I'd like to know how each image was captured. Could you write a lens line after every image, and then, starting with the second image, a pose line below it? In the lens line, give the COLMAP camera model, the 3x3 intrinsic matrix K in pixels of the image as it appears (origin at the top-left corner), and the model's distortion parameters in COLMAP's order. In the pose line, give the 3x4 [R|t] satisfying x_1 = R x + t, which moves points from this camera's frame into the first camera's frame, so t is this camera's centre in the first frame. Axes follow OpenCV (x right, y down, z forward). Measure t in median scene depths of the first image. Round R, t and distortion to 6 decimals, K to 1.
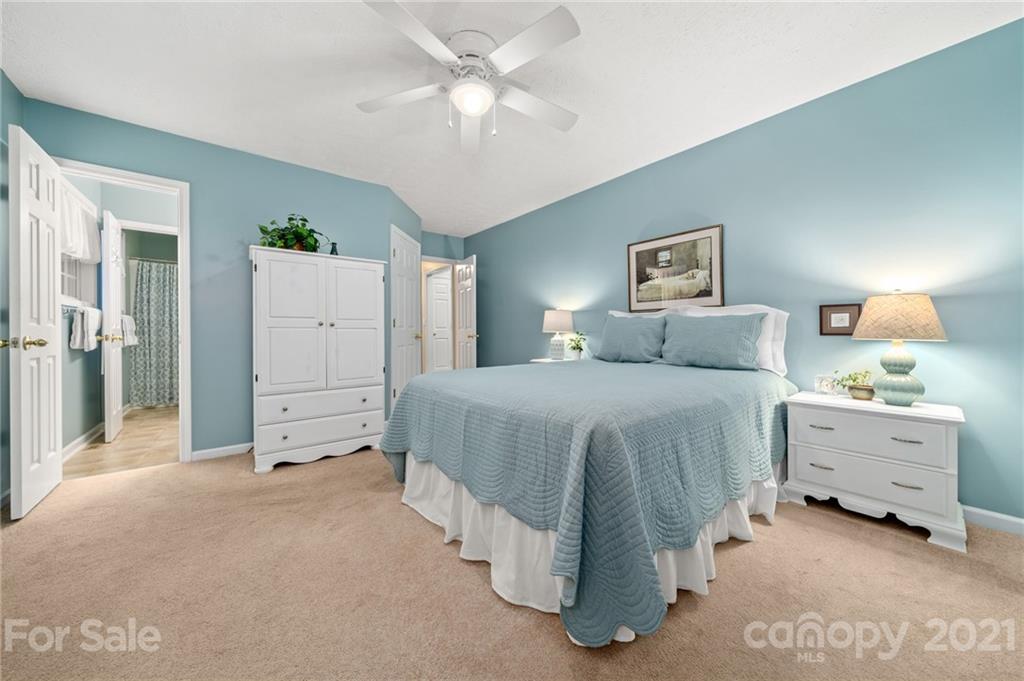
lens RADIAL K [[355.3, 0, 505.9], [0, 355.3, 334.0], [0, 0, 1]] dist [-0.002963, -0.000135]
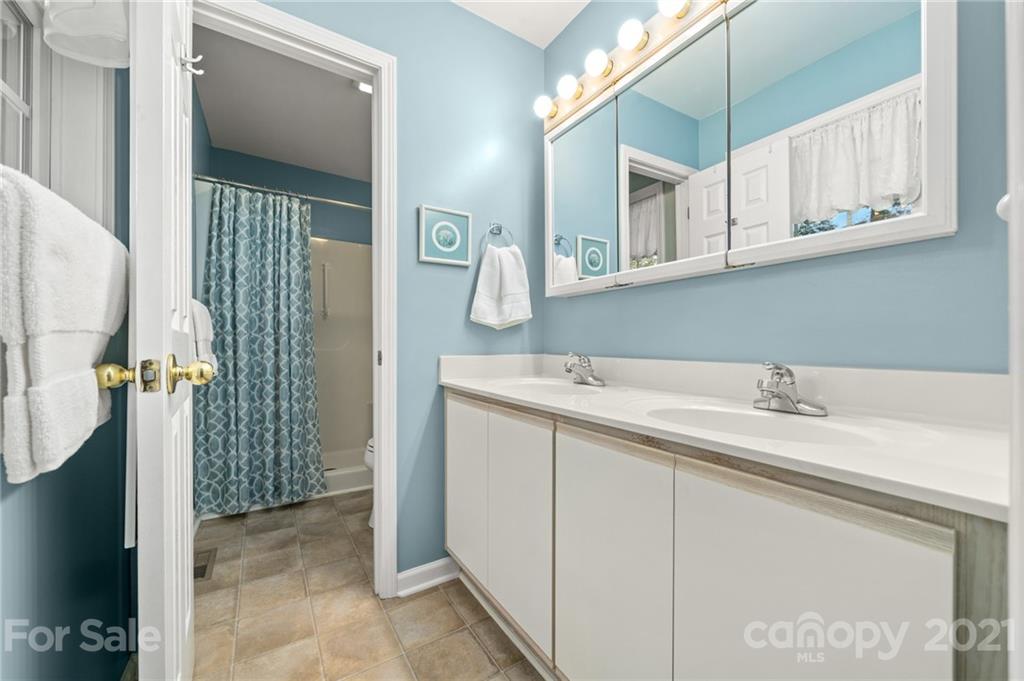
lens RADIAL K [[395.2, 0, 516.6], [0, 395.2, 343.7], [0, 0, 1]] dist [0.000134, -0.000170]
pose [[0.995703, -0.000901, -0.092604, -0.593937], [0.000470, 0.999989, -0.004675, -0.004142], [0.092607, 0.004612, 0.995692, 0.525801]]
